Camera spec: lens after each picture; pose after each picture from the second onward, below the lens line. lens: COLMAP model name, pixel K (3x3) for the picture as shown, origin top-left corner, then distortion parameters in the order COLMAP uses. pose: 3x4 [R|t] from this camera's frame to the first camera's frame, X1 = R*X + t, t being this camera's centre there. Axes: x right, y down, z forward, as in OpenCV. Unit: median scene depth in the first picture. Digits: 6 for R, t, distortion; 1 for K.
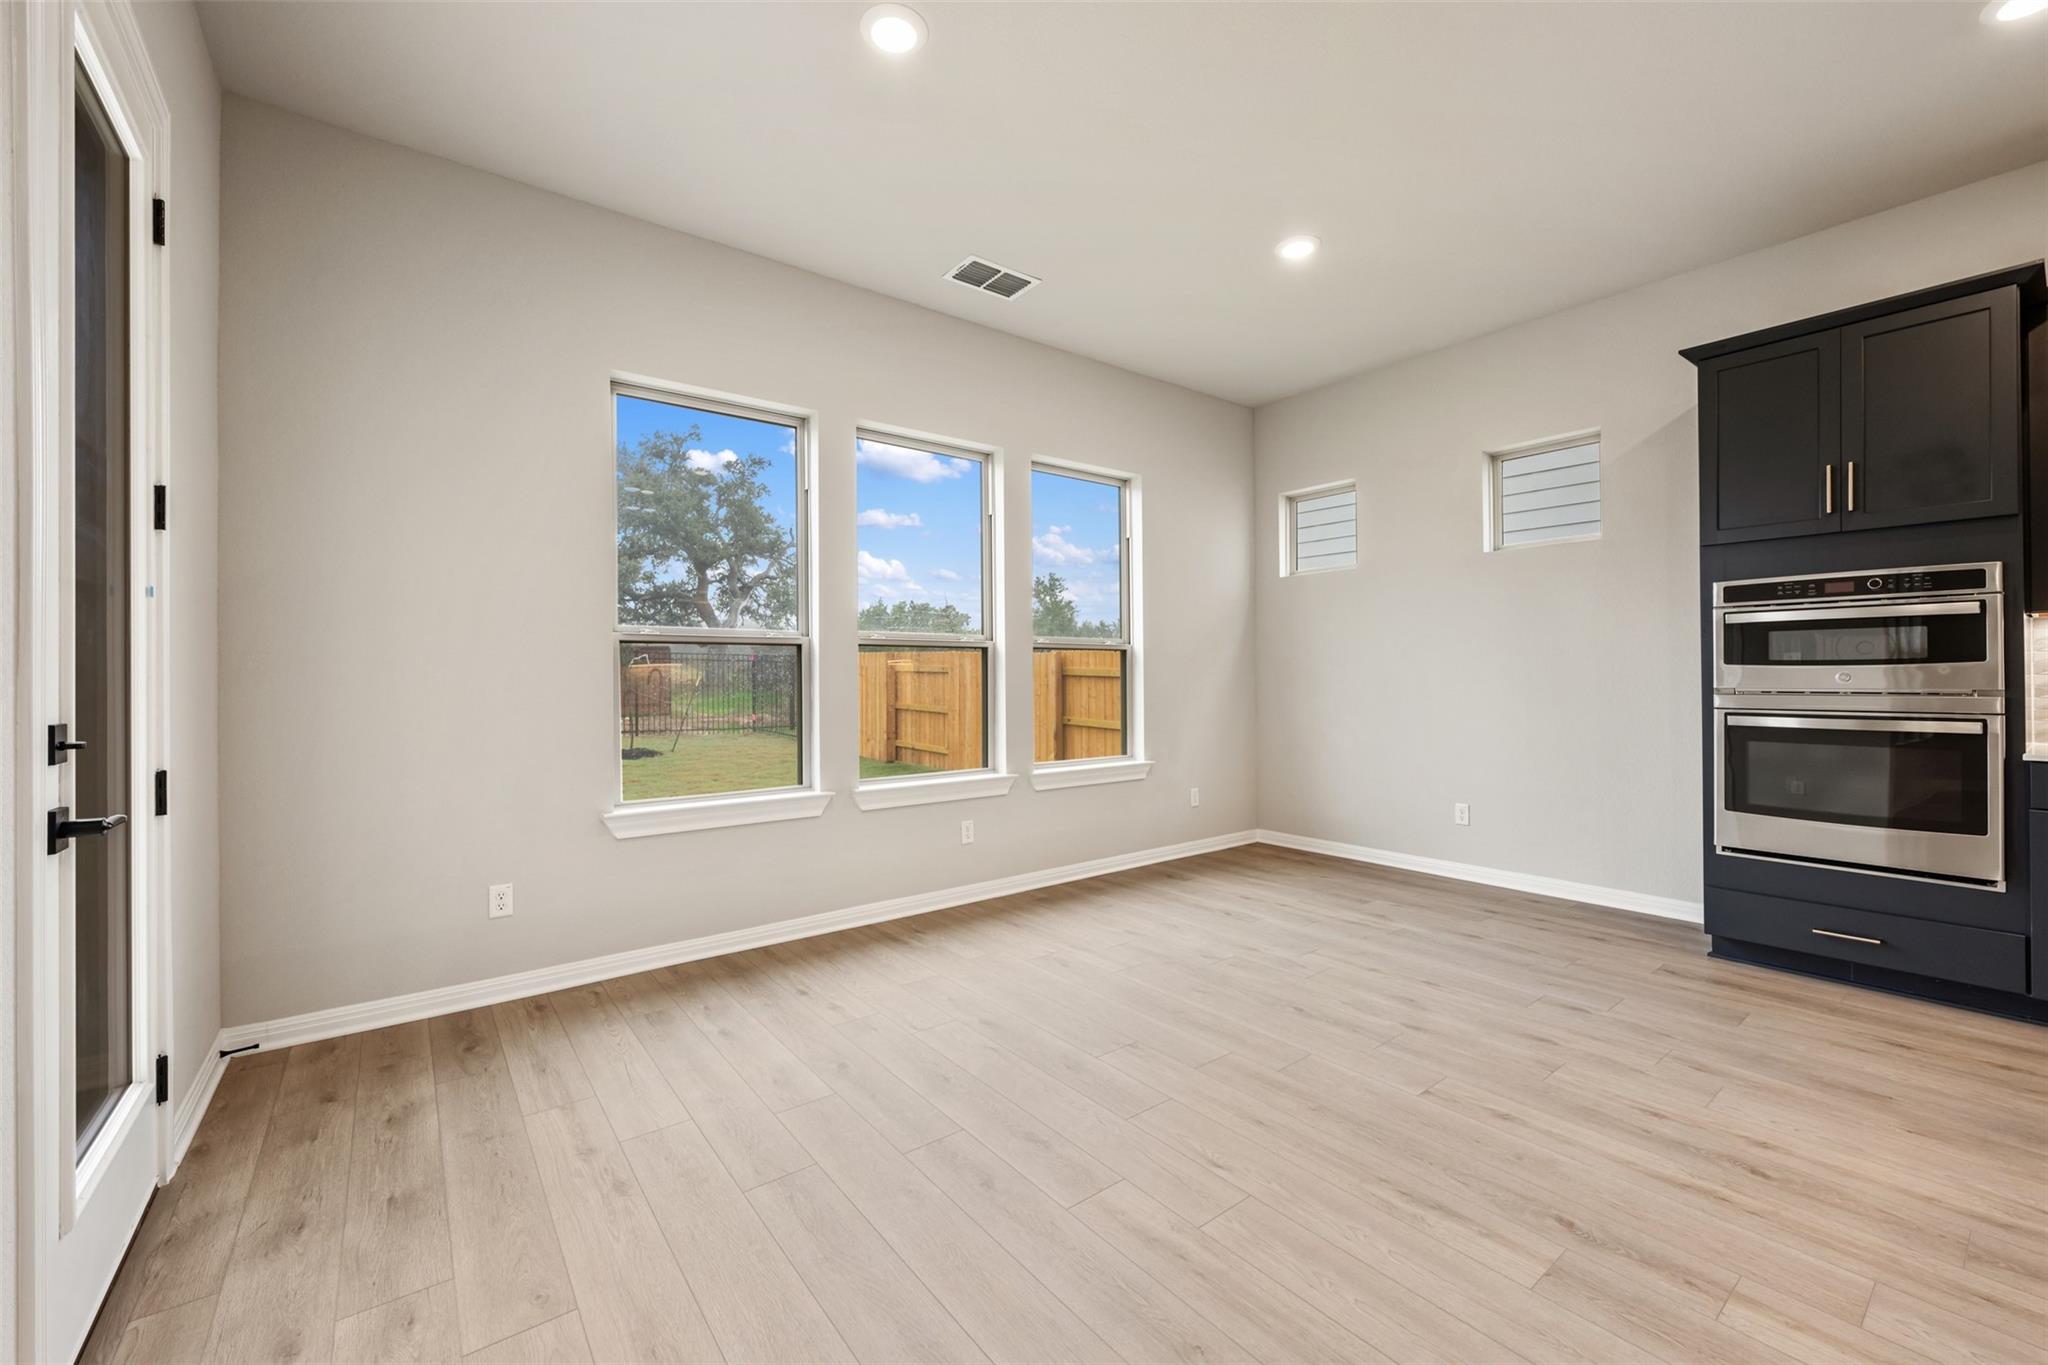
lens RADIAL K [[815.6, 0, 1020.9], [0, 815.6, 671.5], [0, 0, 1]] dist [-0.000383, -0.000161]
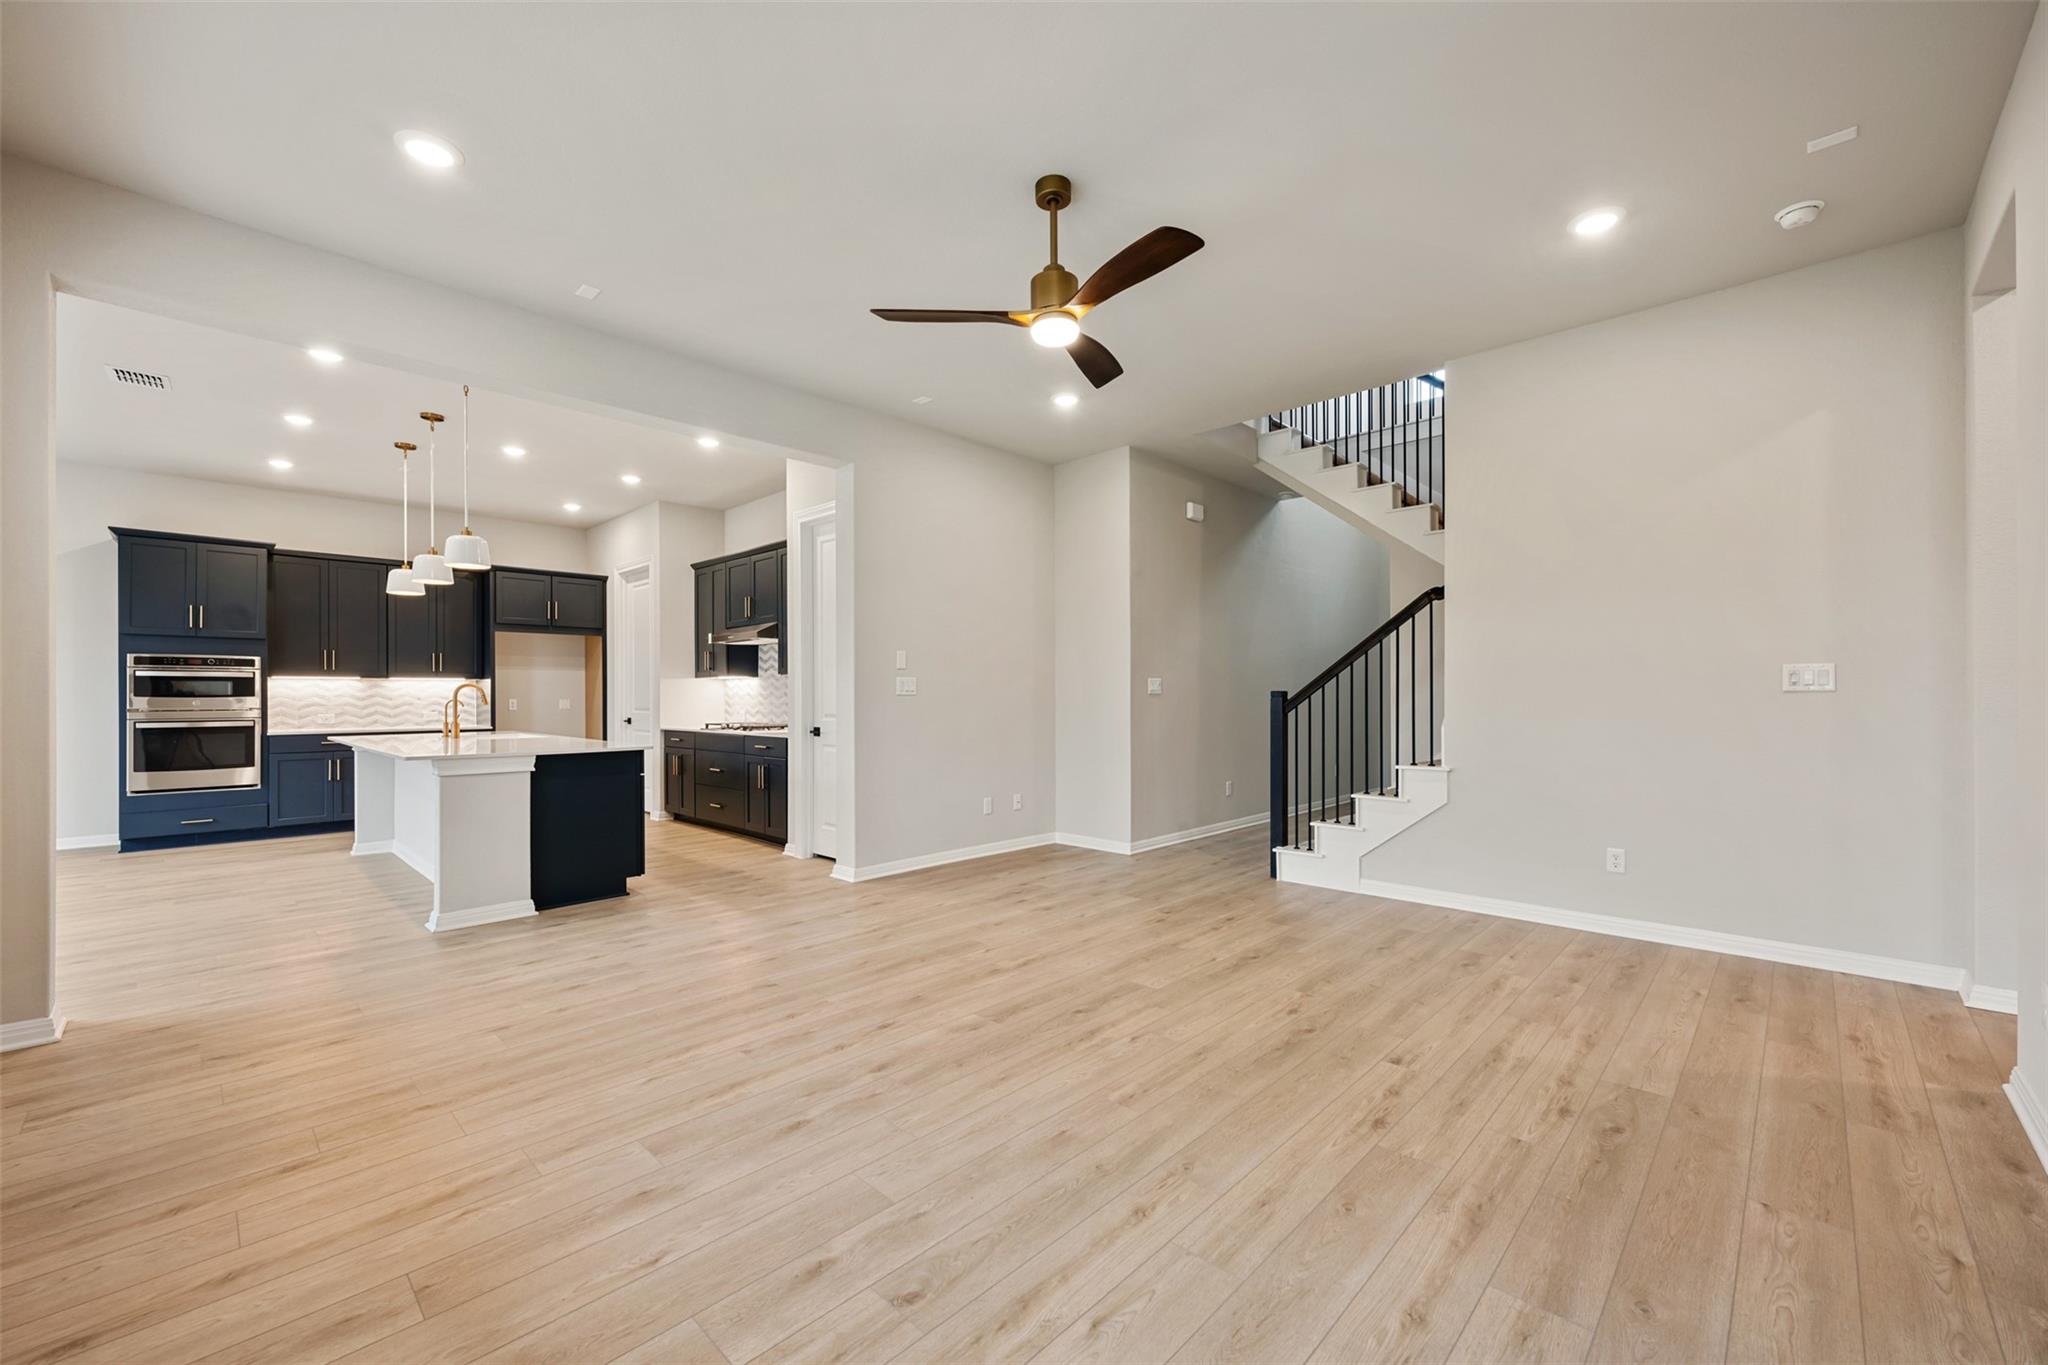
lens RADIAL K [[814.7, 0, 1024.4], [0, 814.7, 689.0], [0, 0, 1]] dist [-0.001256, 0.000232]
pose [[-0.151826, 0.013925, 0.988309, -1.326807], [-0.004522, 0.999881, -0.014782, -0.007587], [-0.988397, -0.006714, -0.151745, -0.771325]]
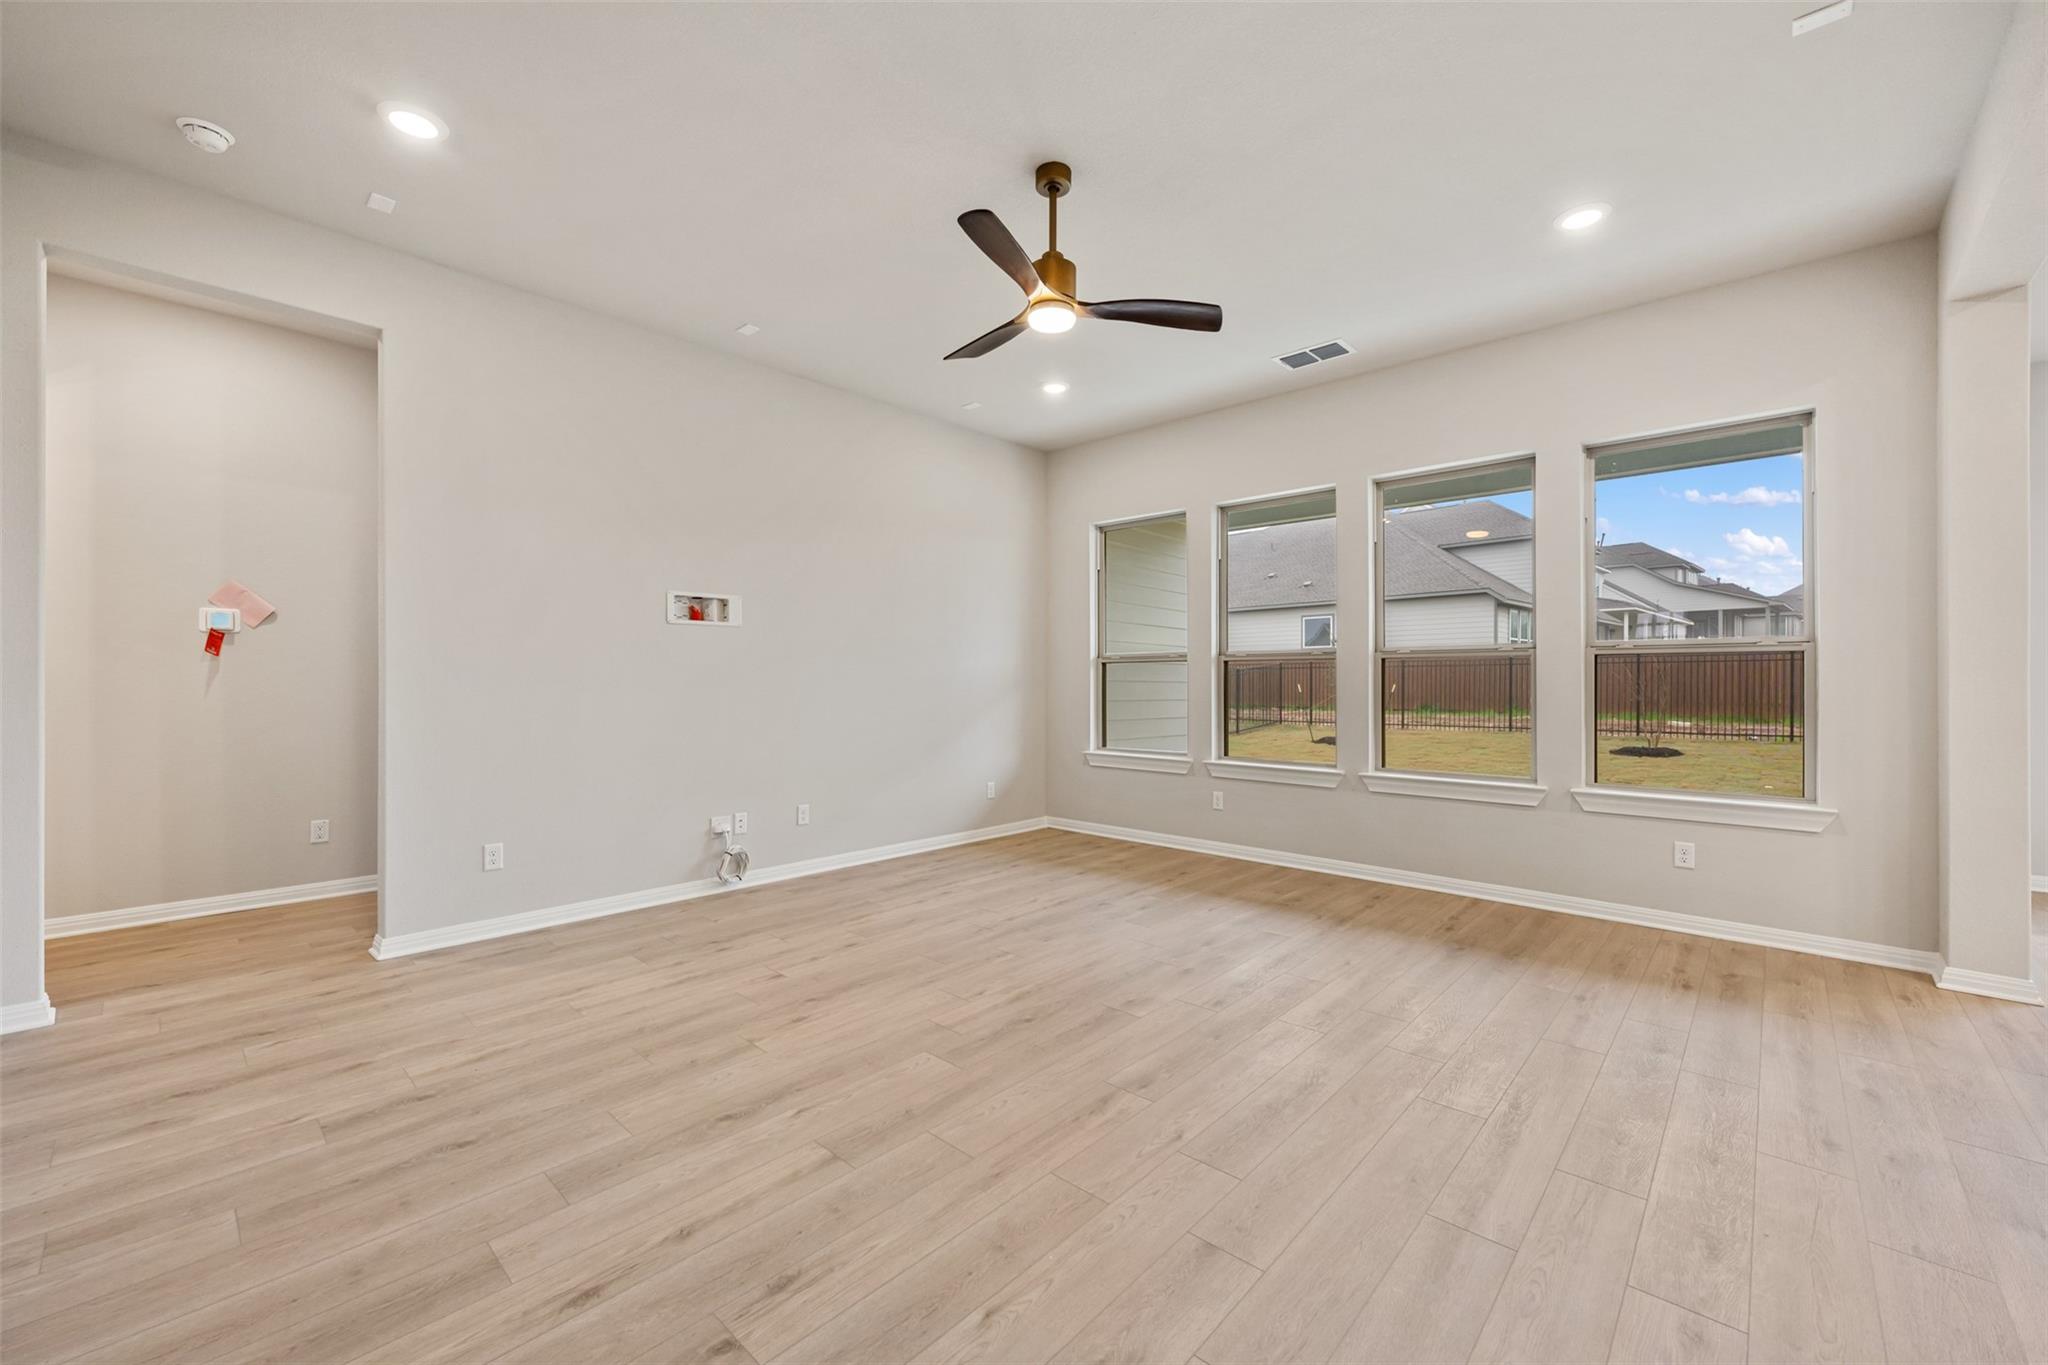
lens RADIAL K [[813.0, 0, 1021.4], [0, 813.0, 680.8], [0, 0, 1]] dist [-0.001590, -0.000242]
pose [[0.167579, 0.006284, -0.985839, 0.430091], [0.005789, 0.999956, 0.007358, -0.021013], [0.985842, -0.006940, 0.167535, -1.124350]]
